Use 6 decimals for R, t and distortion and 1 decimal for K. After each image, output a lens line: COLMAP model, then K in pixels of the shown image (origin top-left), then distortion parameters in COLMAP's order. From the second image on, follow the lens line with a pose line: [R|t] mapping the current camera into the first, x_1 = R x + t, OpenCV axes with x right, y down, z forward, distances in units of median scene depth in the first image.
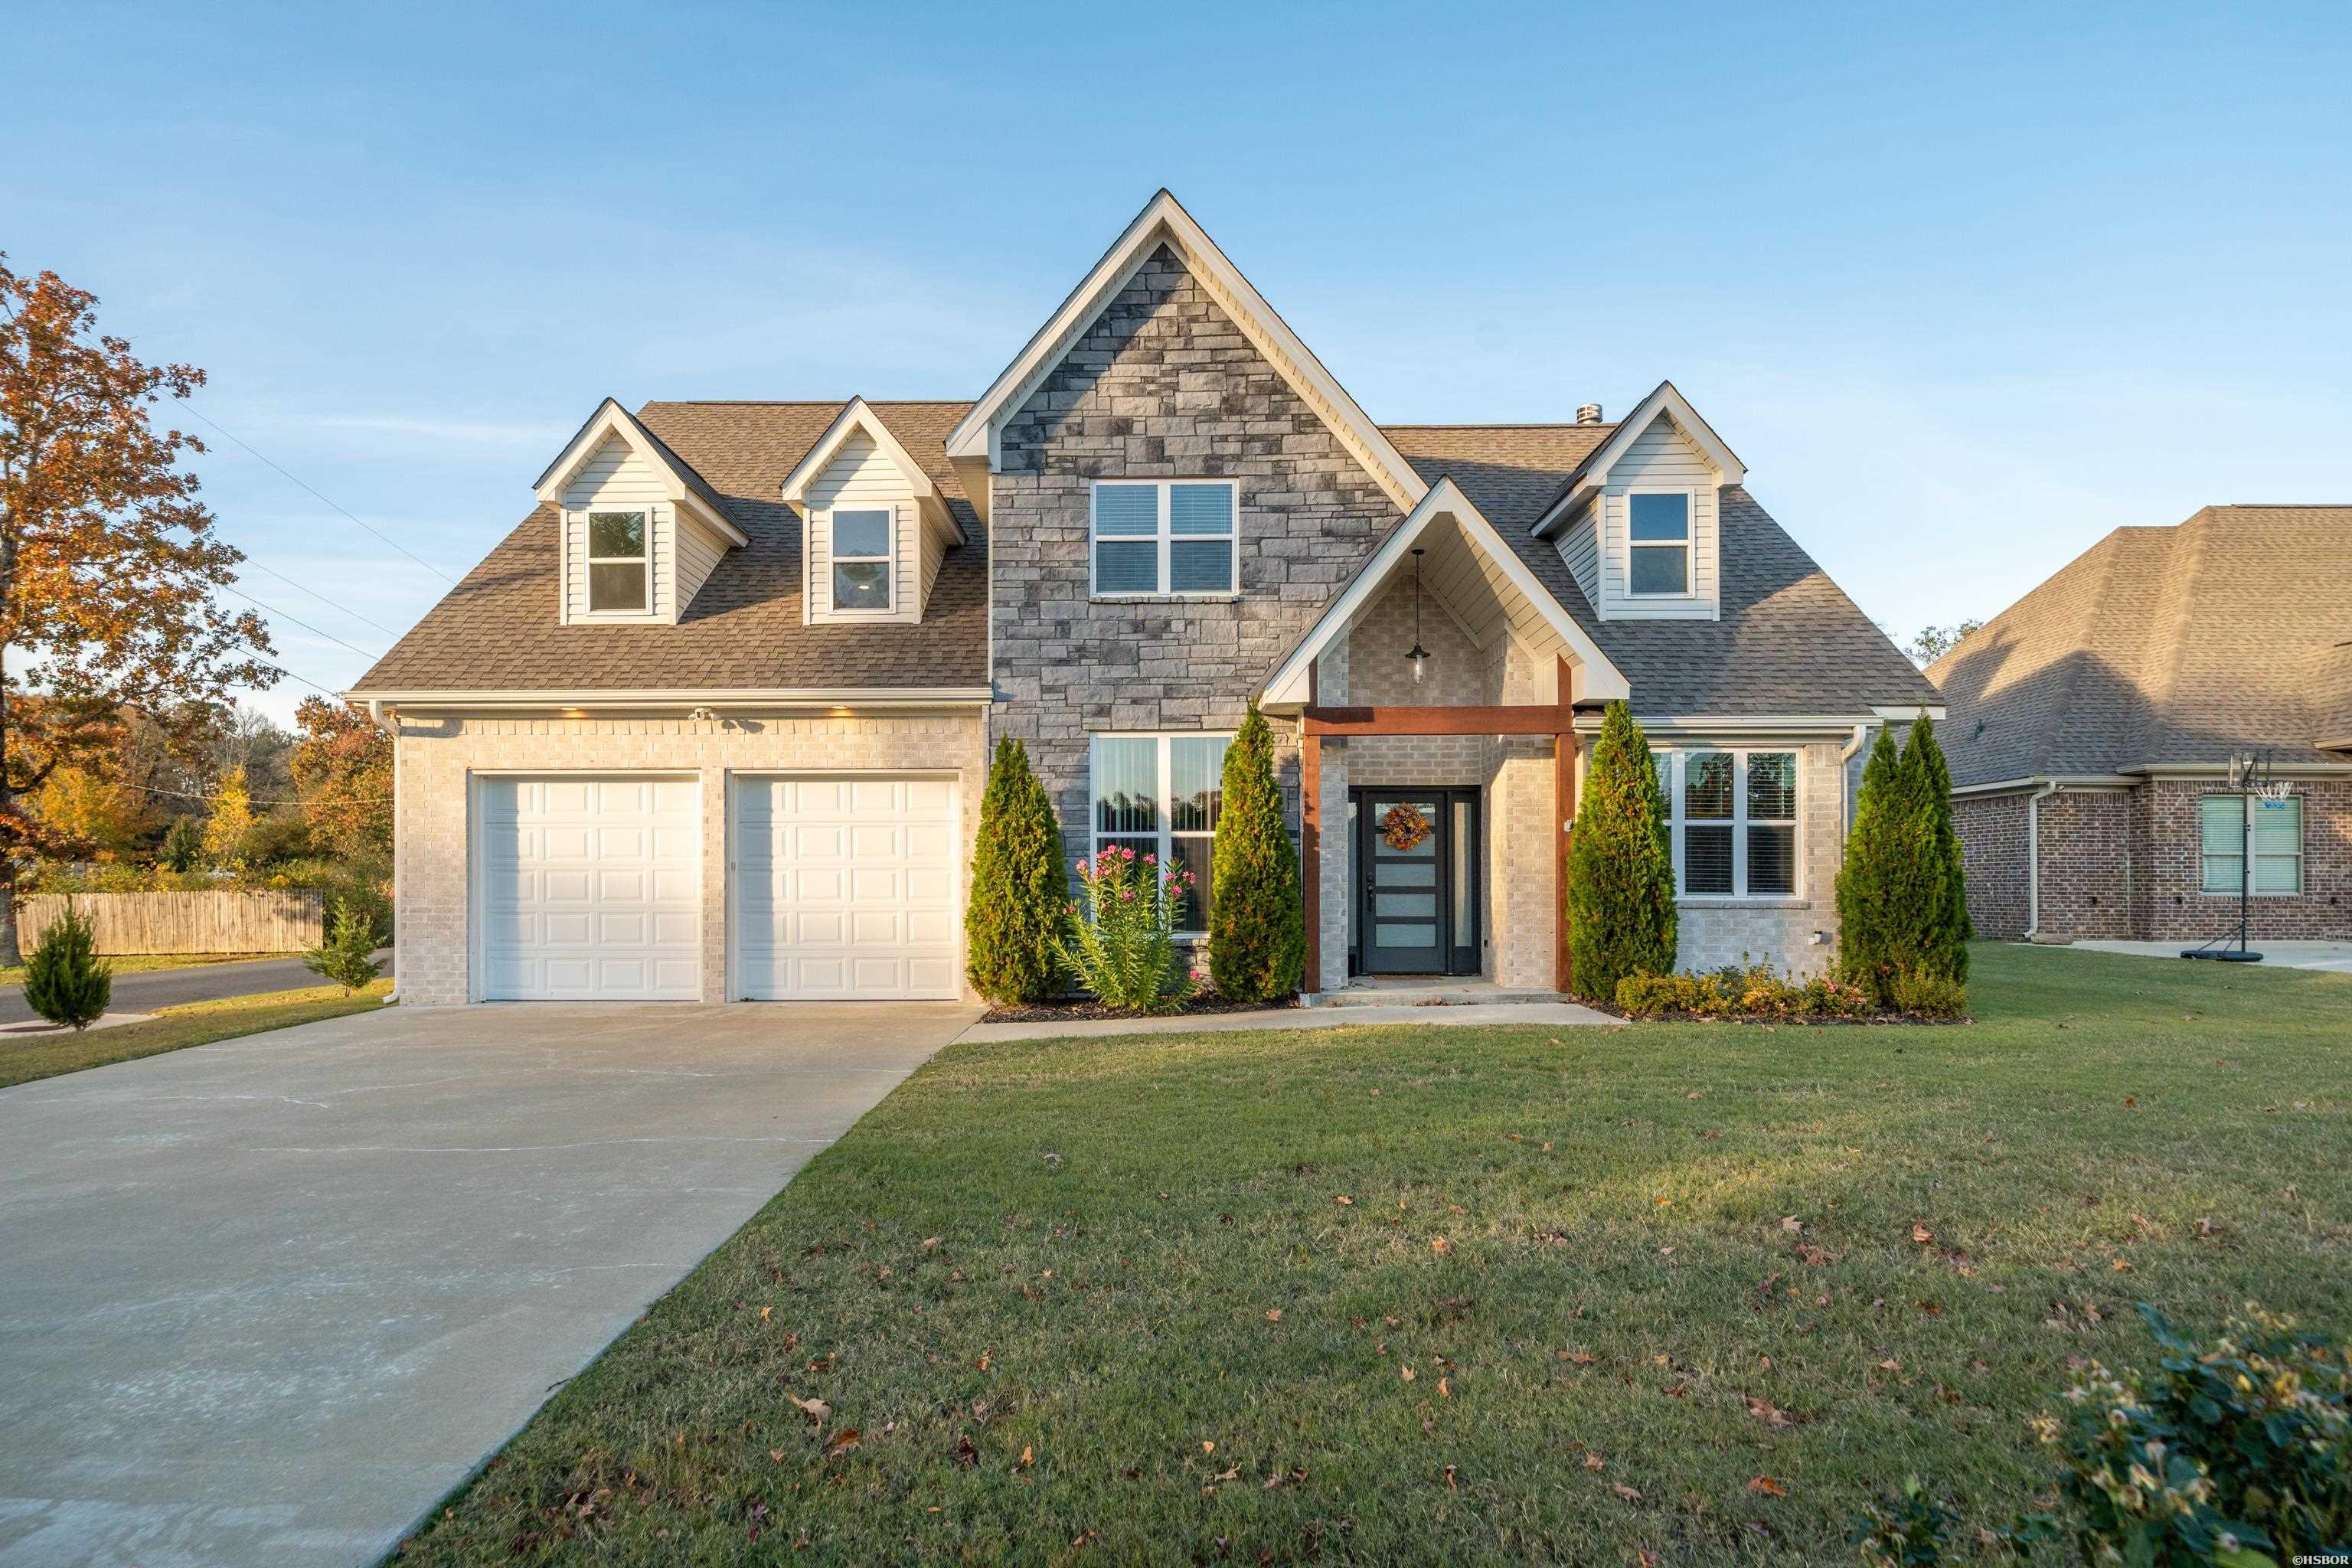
lens RADIAL K [[1210.5, 0, 1150.1], [0, 1210.5, 861.1], [0, 0, 1]] dist [0.012941, -0.000424]
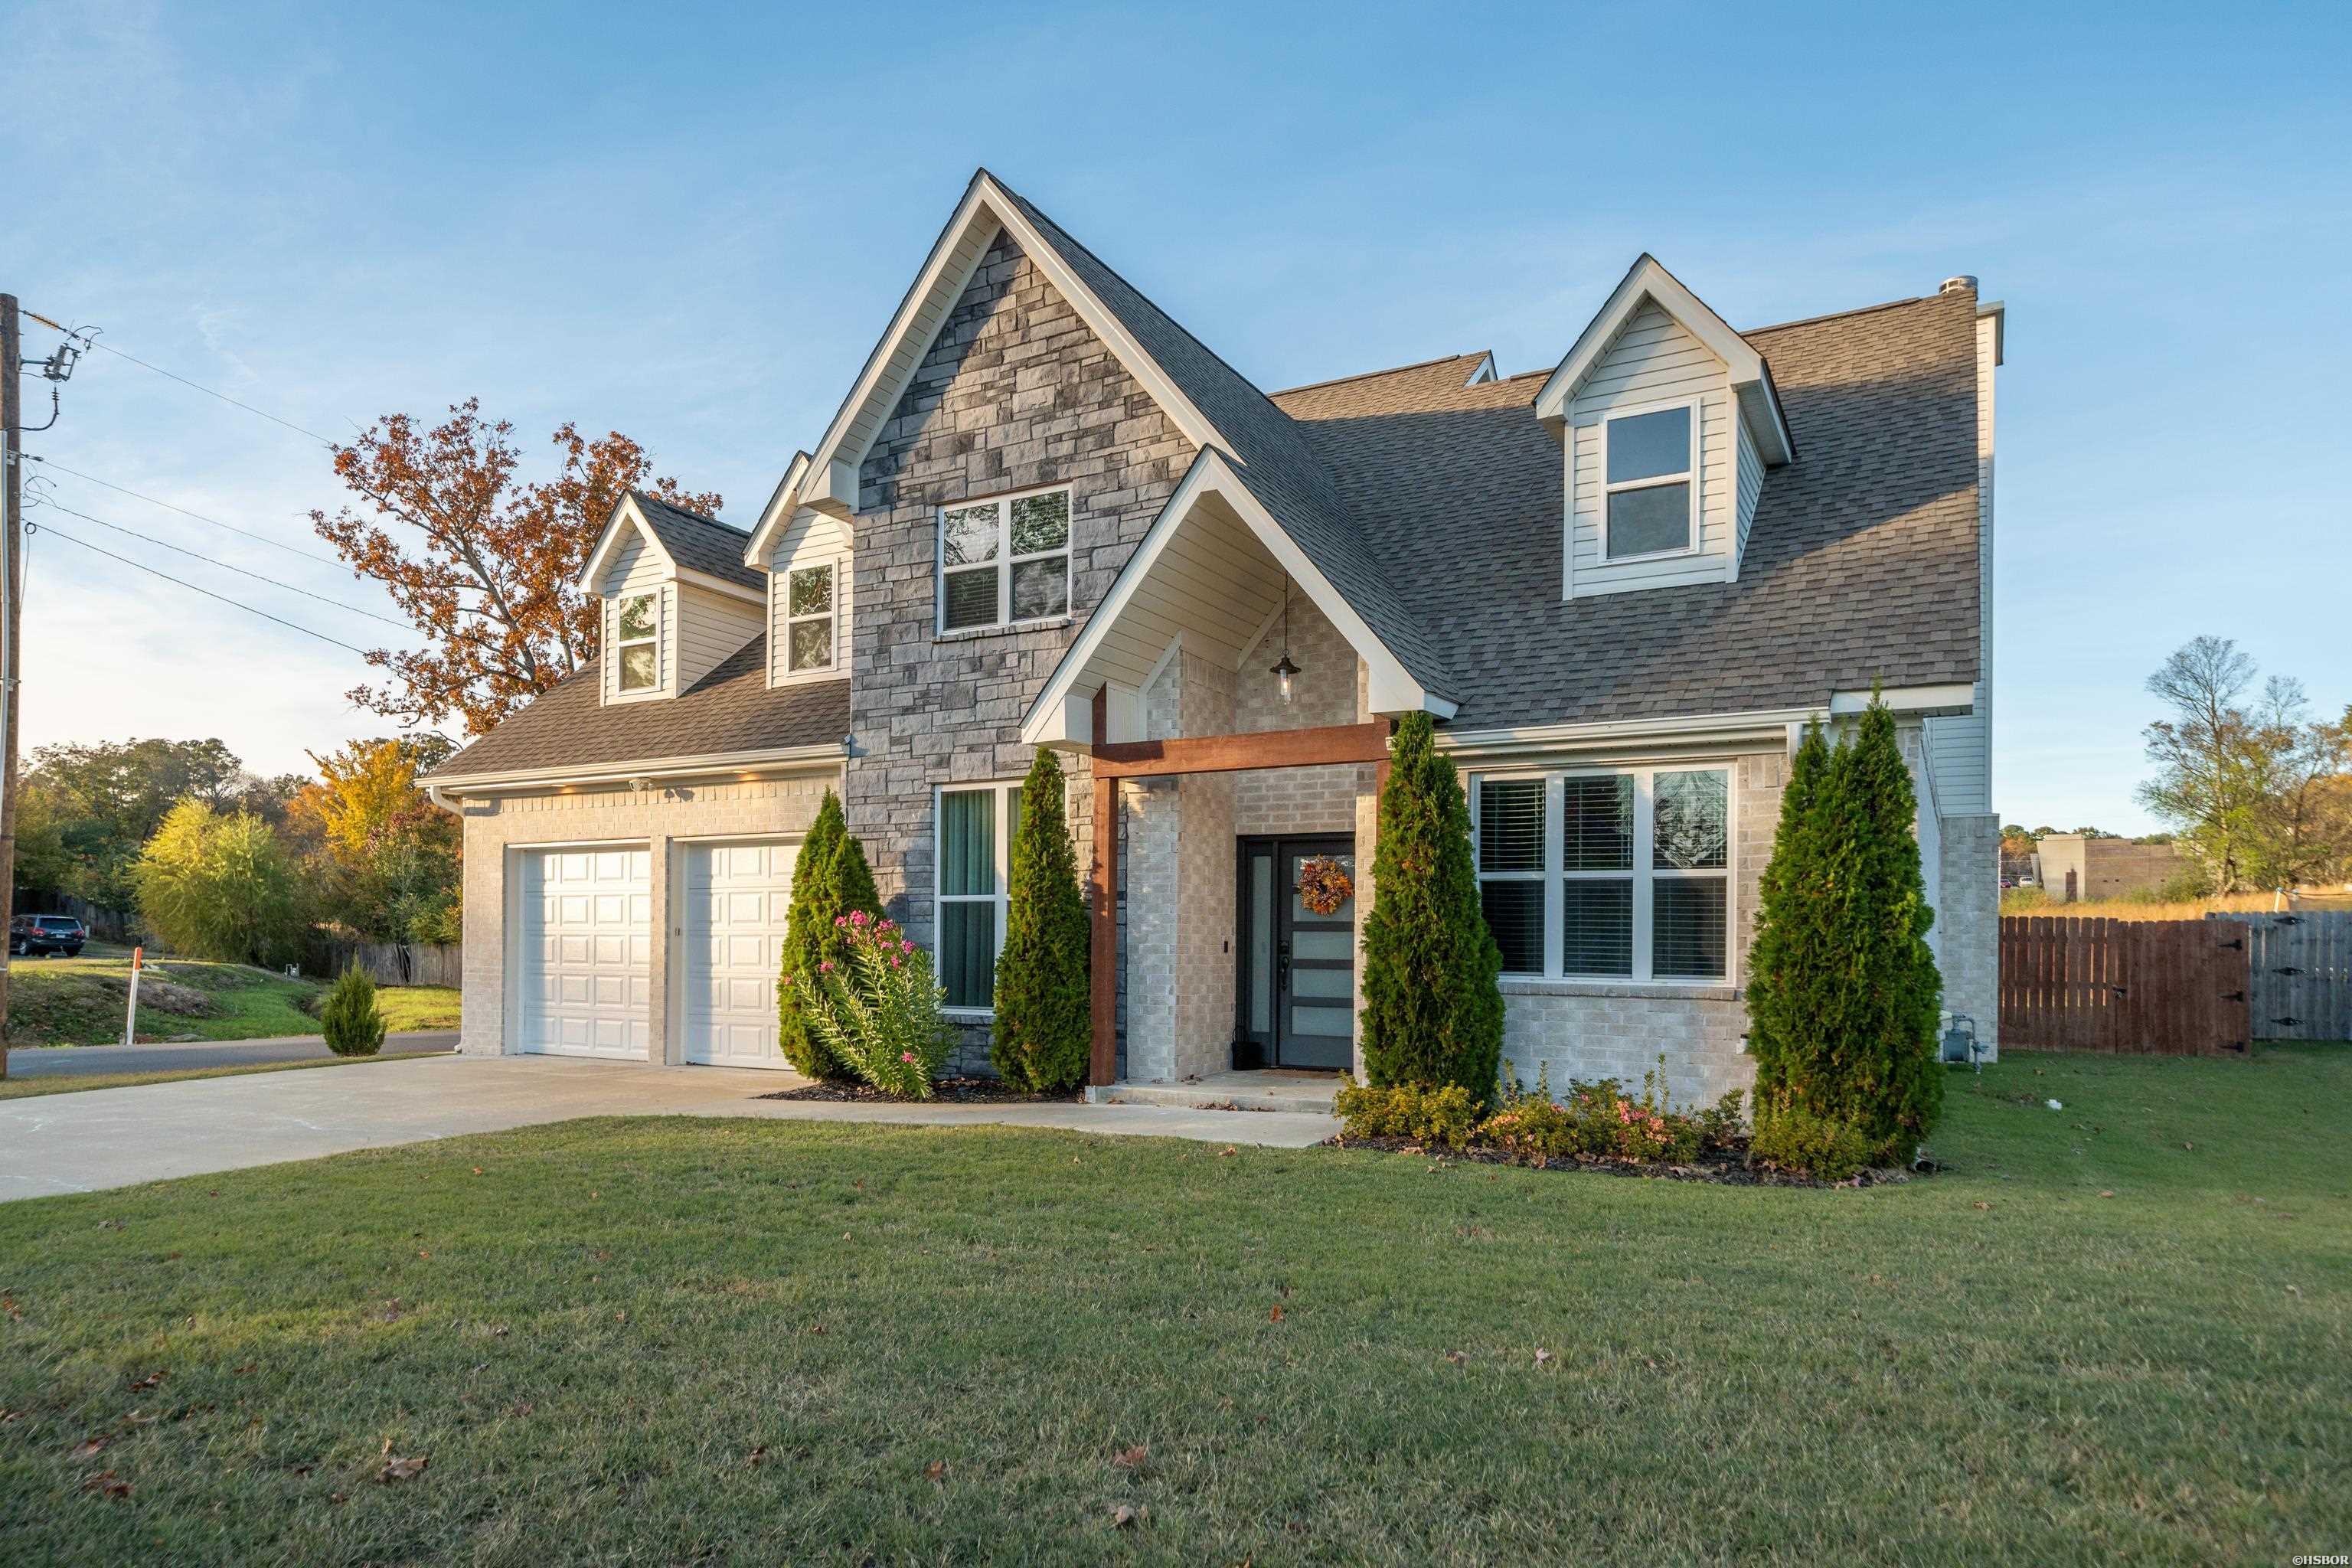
lens RADIAL K [[1369.4, 0, 1203.6], [0, 1369.4, 919.0], [0, 0, 1]] dist [0.014078, -0.000375]
pose [[0.890341, -0.001295, -0.455293, 0.596534], [-0.000250, 0.999994, -0.003332, -0.003110], [0.455295, 0.003080, 0.890335, 0.178335]]
